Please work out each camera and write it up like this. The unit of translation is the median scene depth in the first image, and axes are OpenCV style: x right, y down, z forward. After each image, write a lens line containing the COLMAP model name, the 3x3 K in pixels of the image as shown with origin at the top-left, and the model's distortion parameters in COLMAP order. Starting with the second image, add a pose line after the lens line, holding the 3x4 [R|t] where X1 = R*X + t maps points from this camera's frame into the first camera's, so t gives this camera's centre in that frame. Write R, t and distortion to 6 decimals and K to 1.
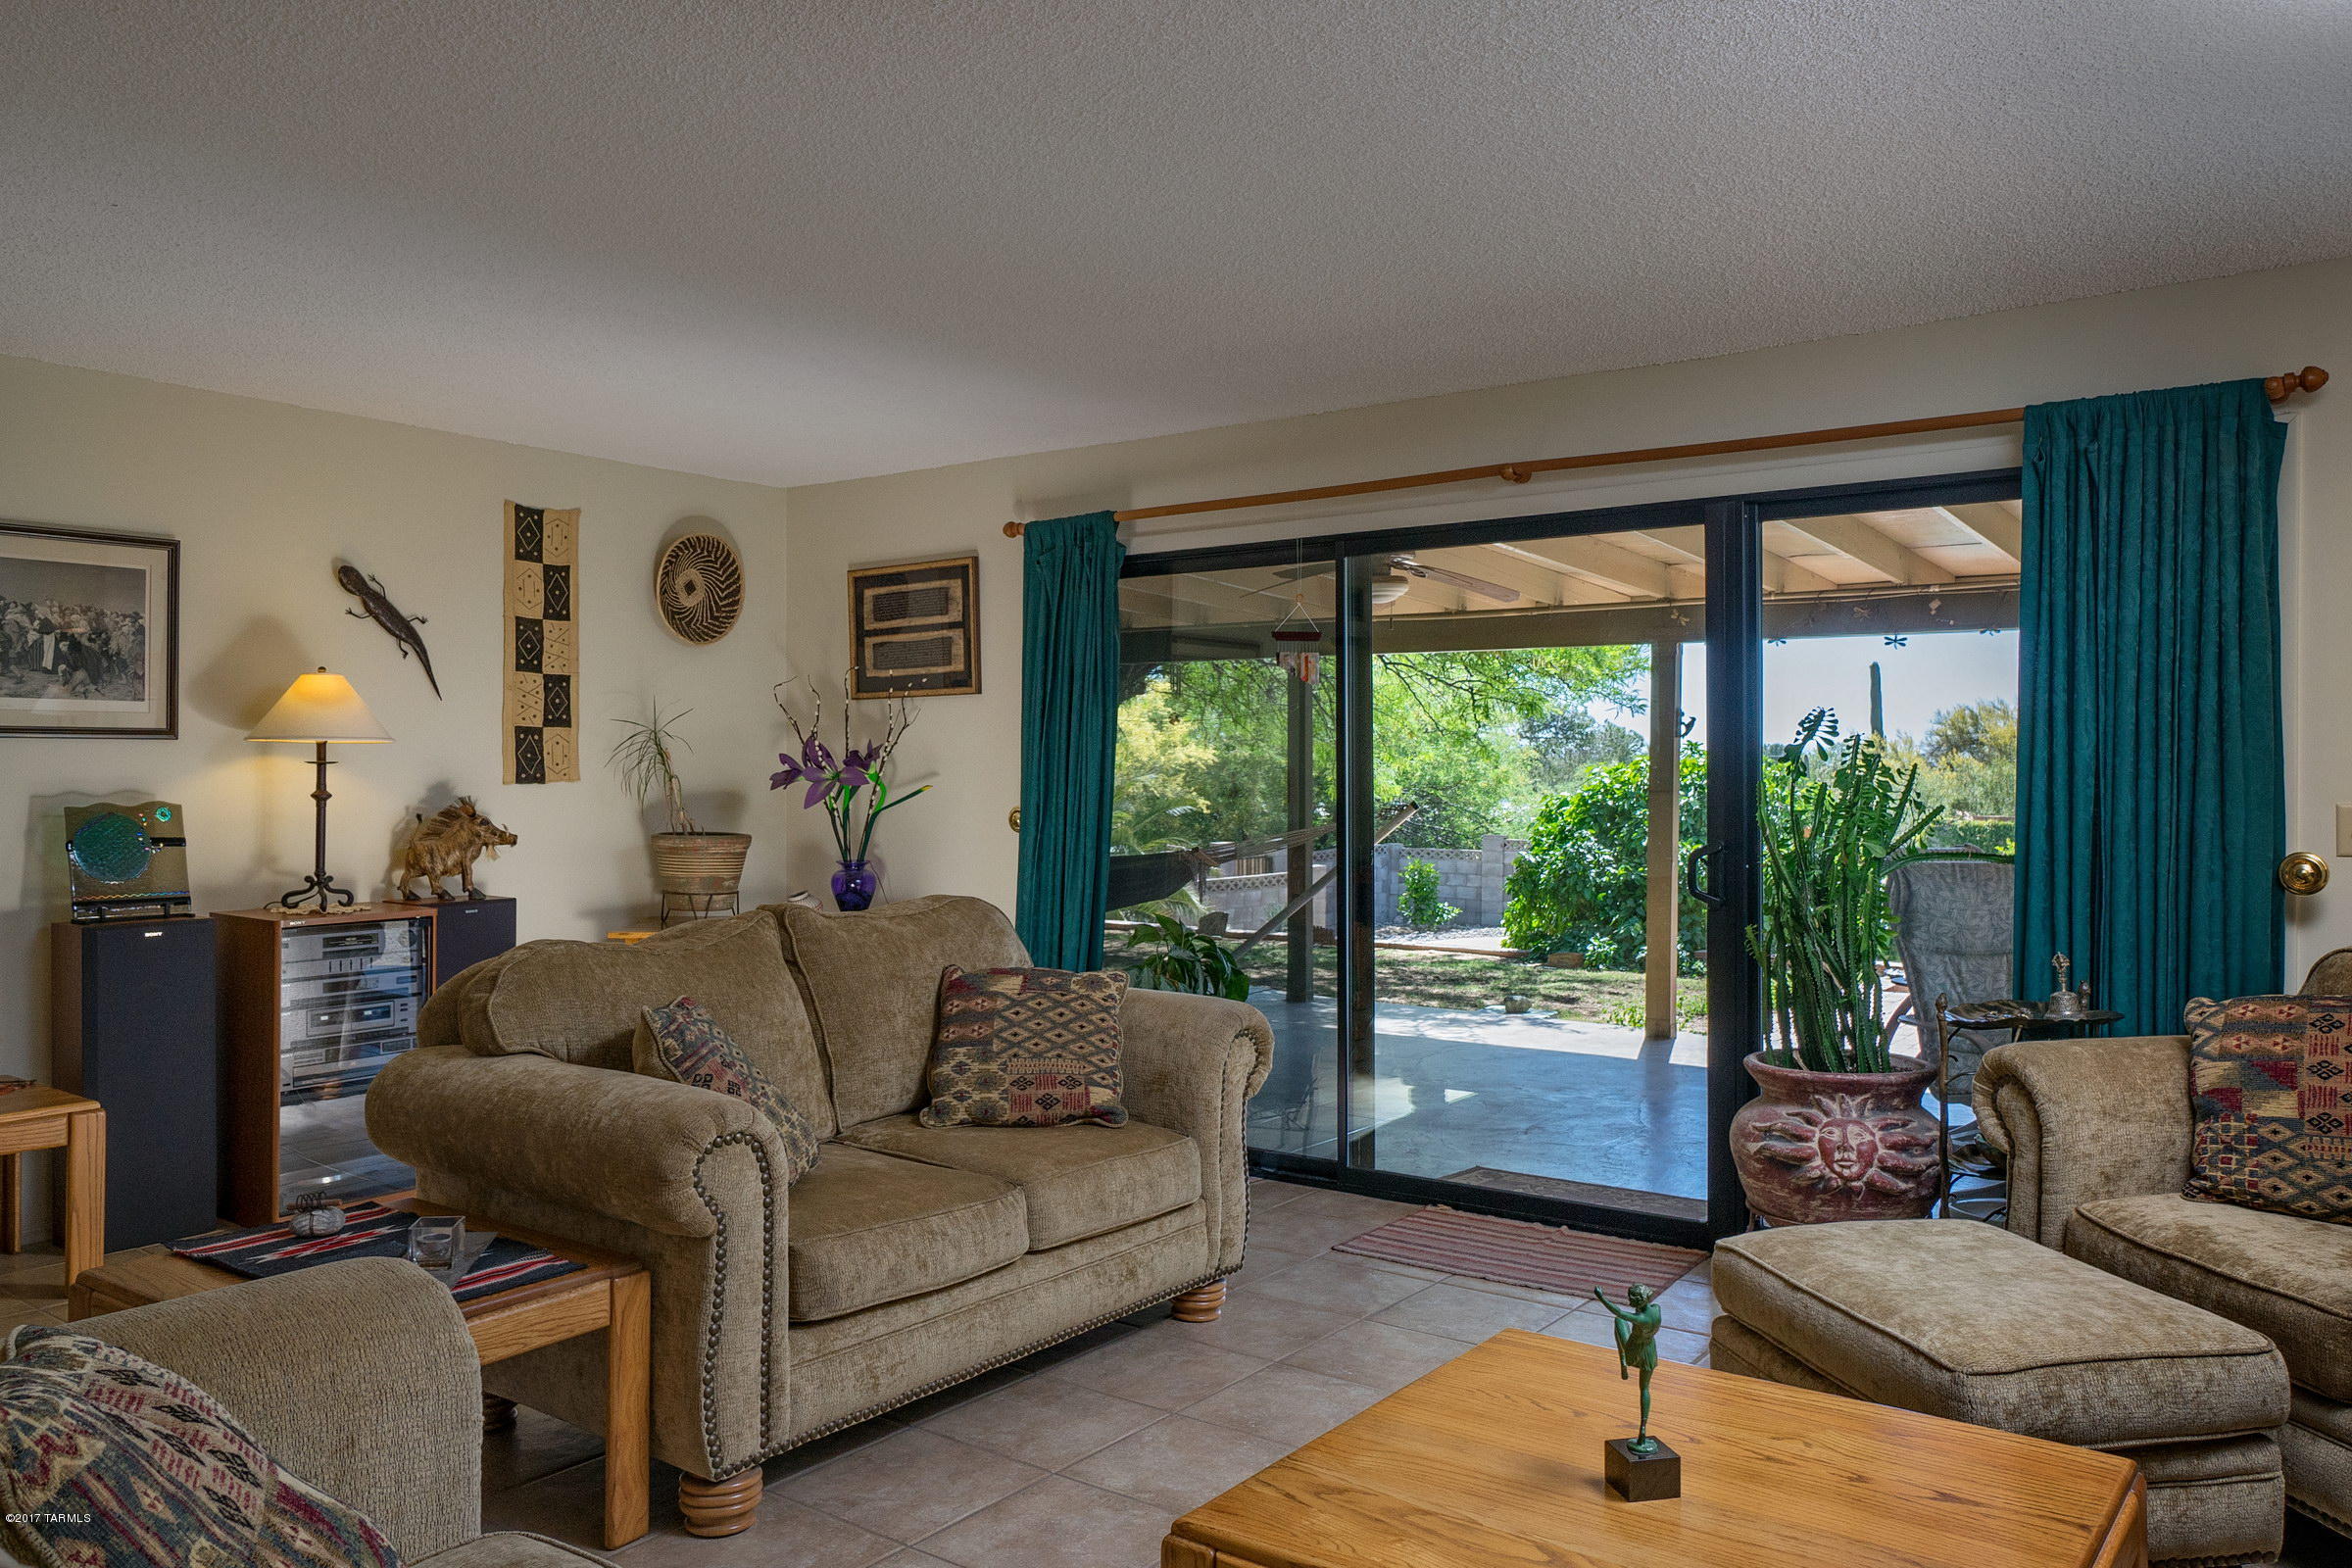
lens RADIAL K [[1709.2, 0, 1161.3], [0, 1709.2, 764.8], [0, 0, 1]] dist [-0.003702, -0.001543]
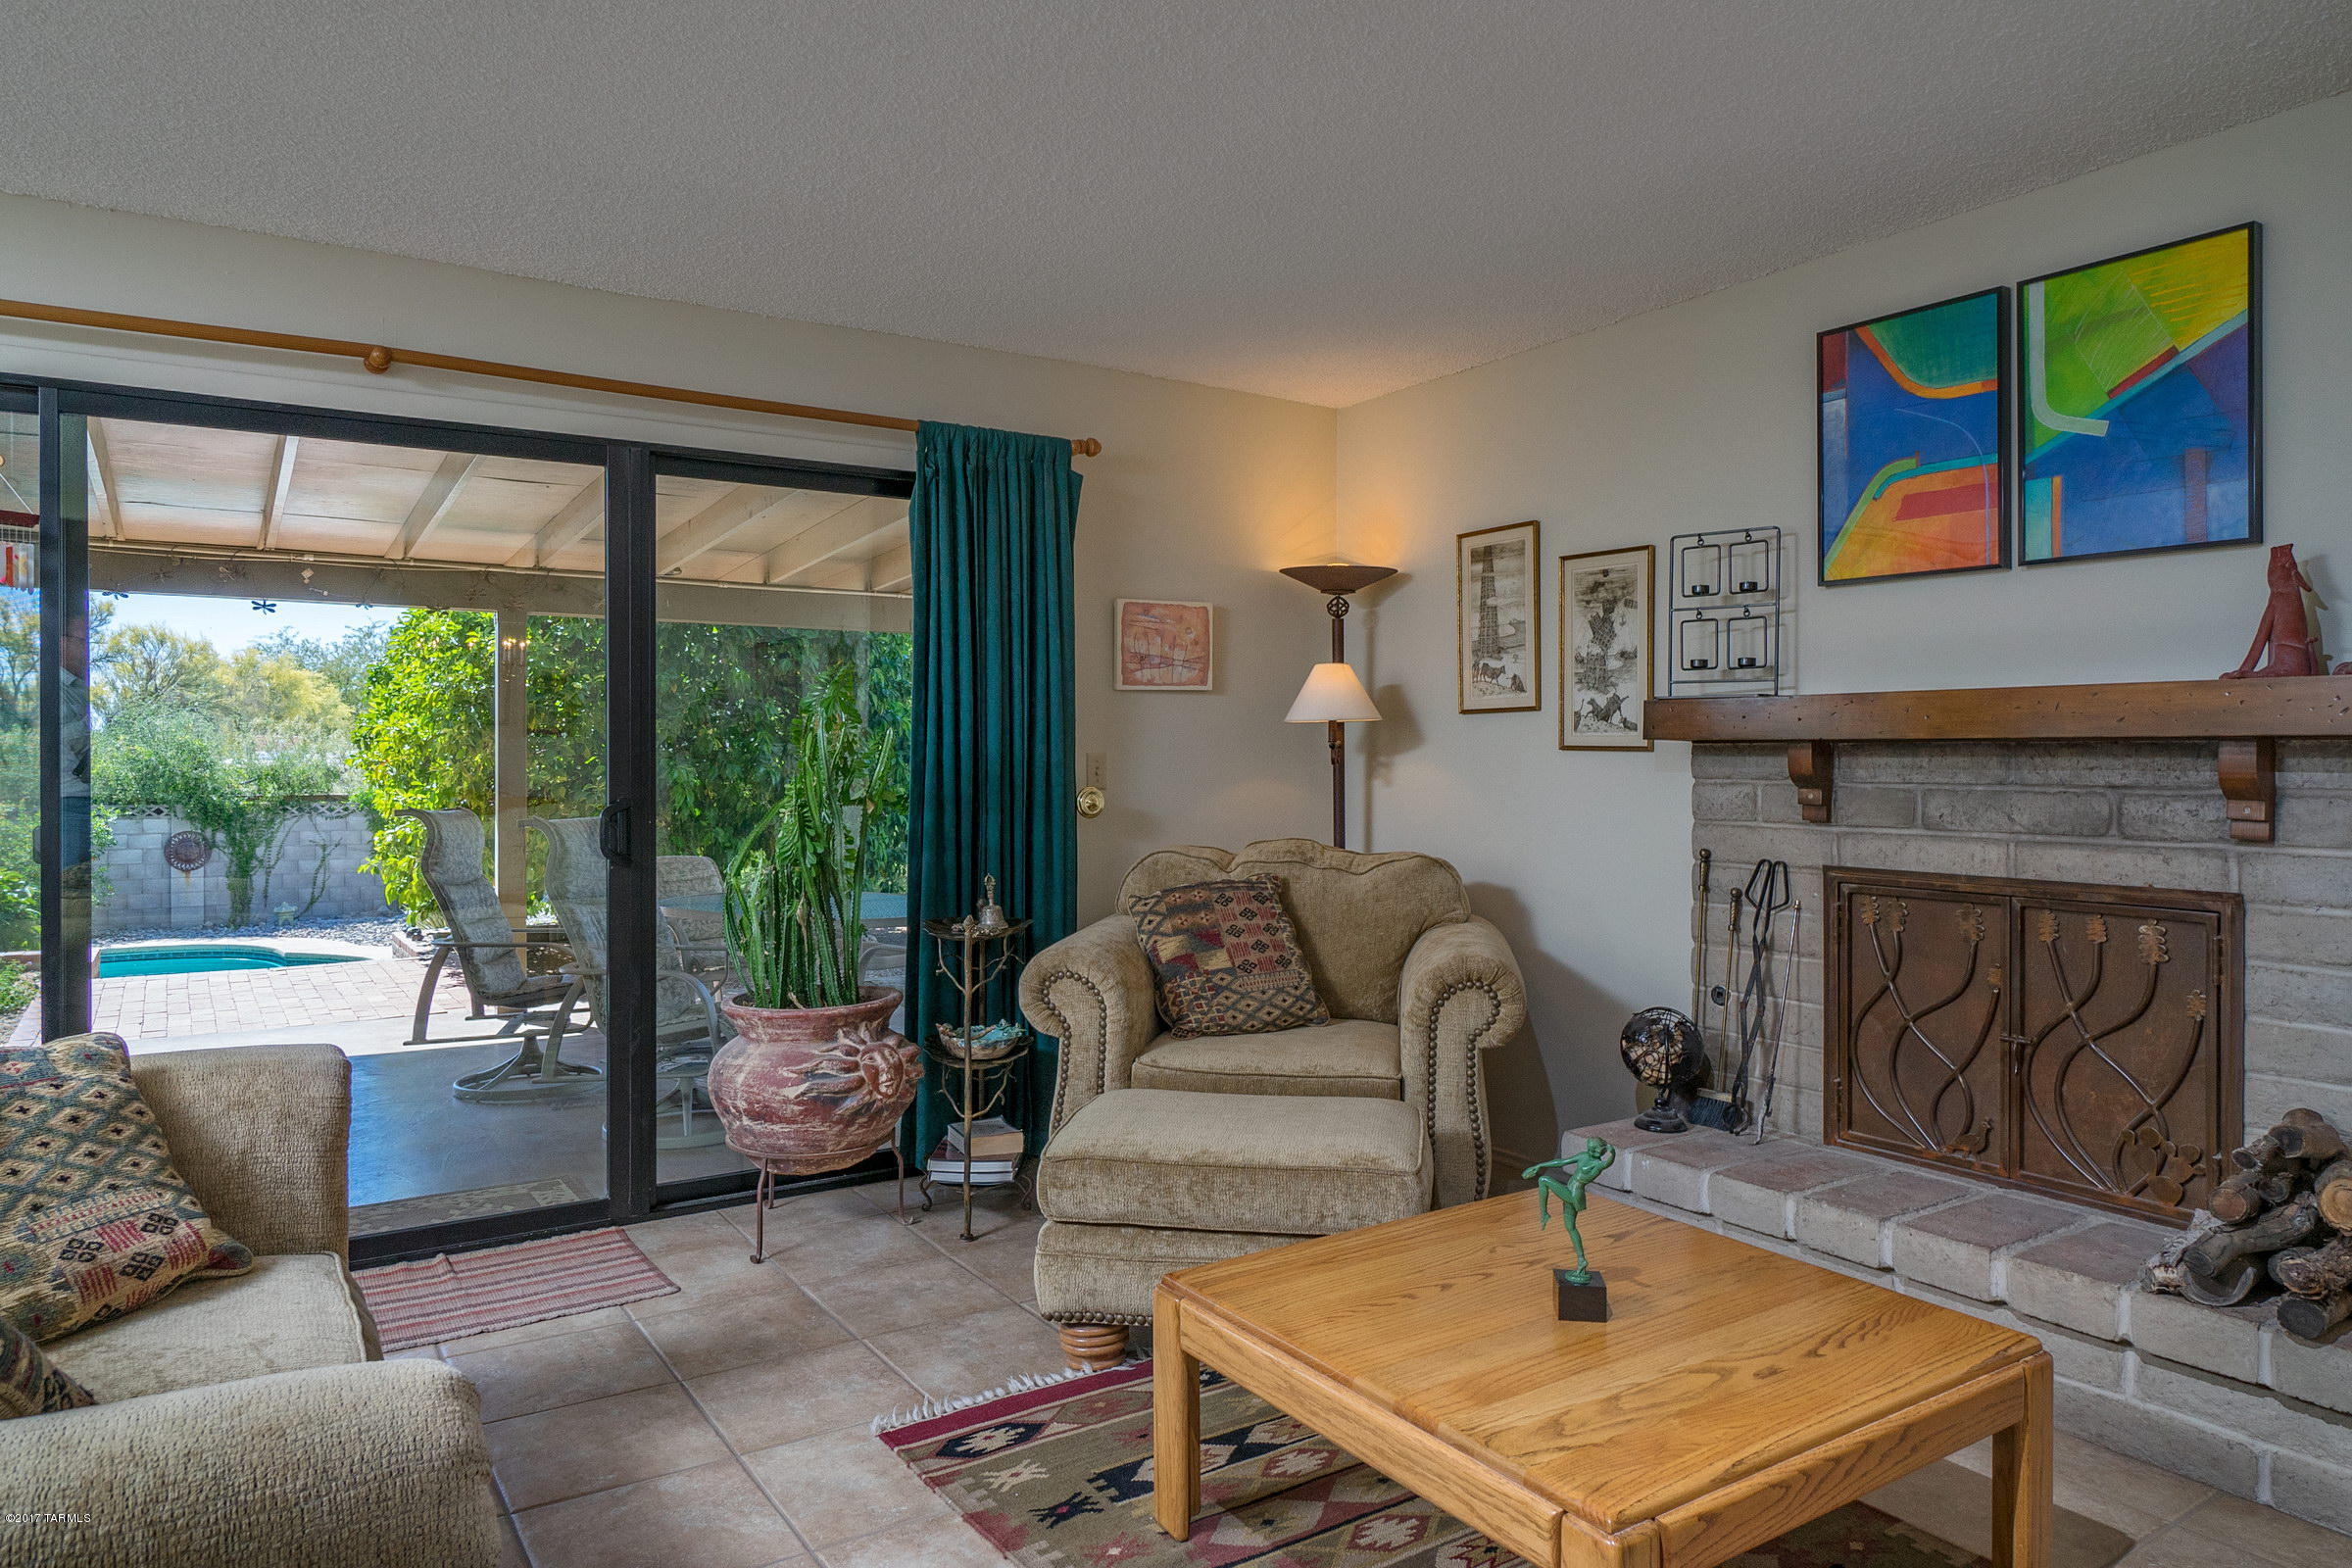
lens RADIAL K [[1485.9, 0, 1171.7], [0, 1485.9, 750.5], [0, 0, 1]] dist [-0.002466, 0.000372]
pose [[0.341739, 0.001618, 0.939794, -0.350260], [-0.001946, 0.999998, -0.001014, 0.018090], [-0.939793, -0.001482, 0.341741, 0.415340]]
